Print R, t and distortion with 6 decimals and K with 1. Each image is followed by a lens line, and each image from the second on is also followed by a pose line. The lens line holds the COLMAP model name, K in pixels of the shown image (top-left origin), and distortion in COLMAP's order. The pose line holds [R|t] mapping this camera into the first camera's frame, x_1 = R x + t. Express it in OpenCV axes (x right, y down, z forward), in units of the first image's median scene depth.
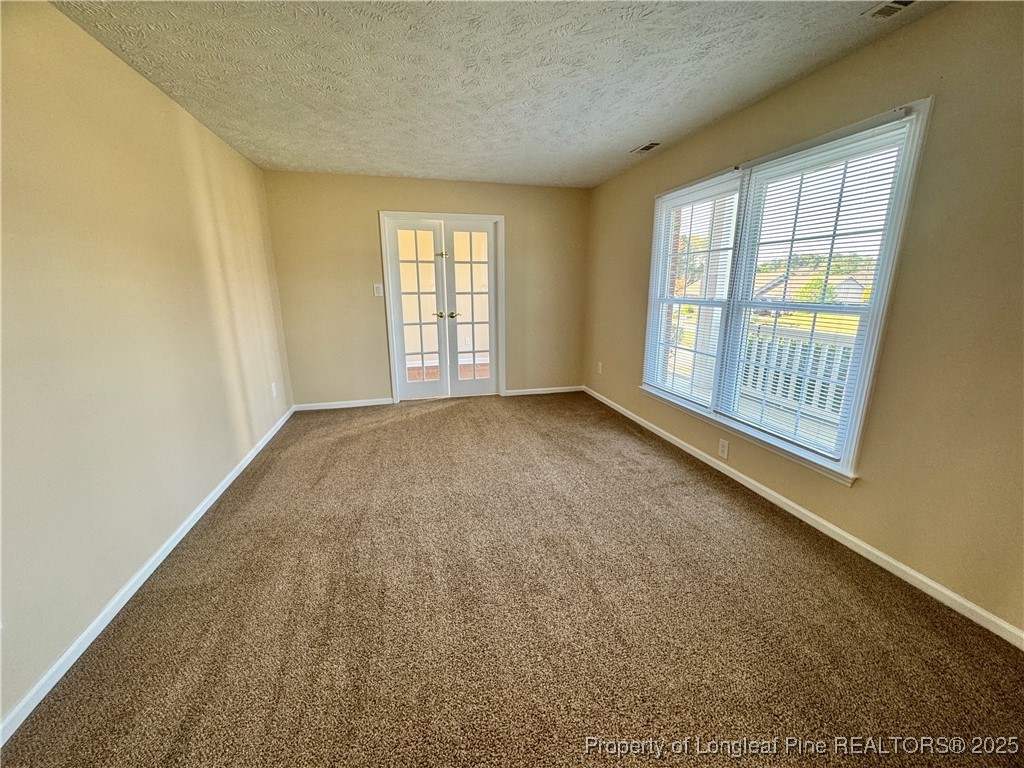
lens RADIAL K [[410.0, 0, 514.1], [0, 410.0, 384.7], [0, 0, 1]] dist [-0.000251, -0.000027]
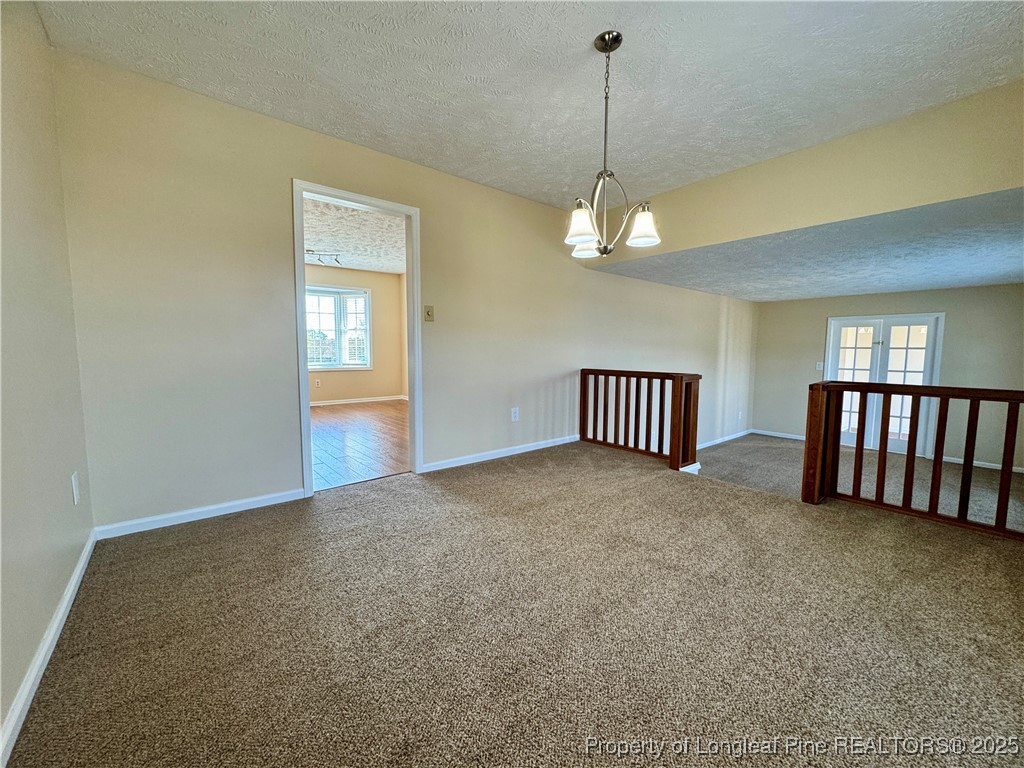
lens RADIAL K [[410.0, 0, 514.3], [0, 410.0, 382.4], [0, 0, 1]] dist [-0.000251, -0.000027]
pose [[0.420557, 0.078690, -0.903847, 0.573705], [-0.222920, 0.974654, -0.018869, 0.113486], [0.879454, 0.209421, 0.427439, -0.652305]]
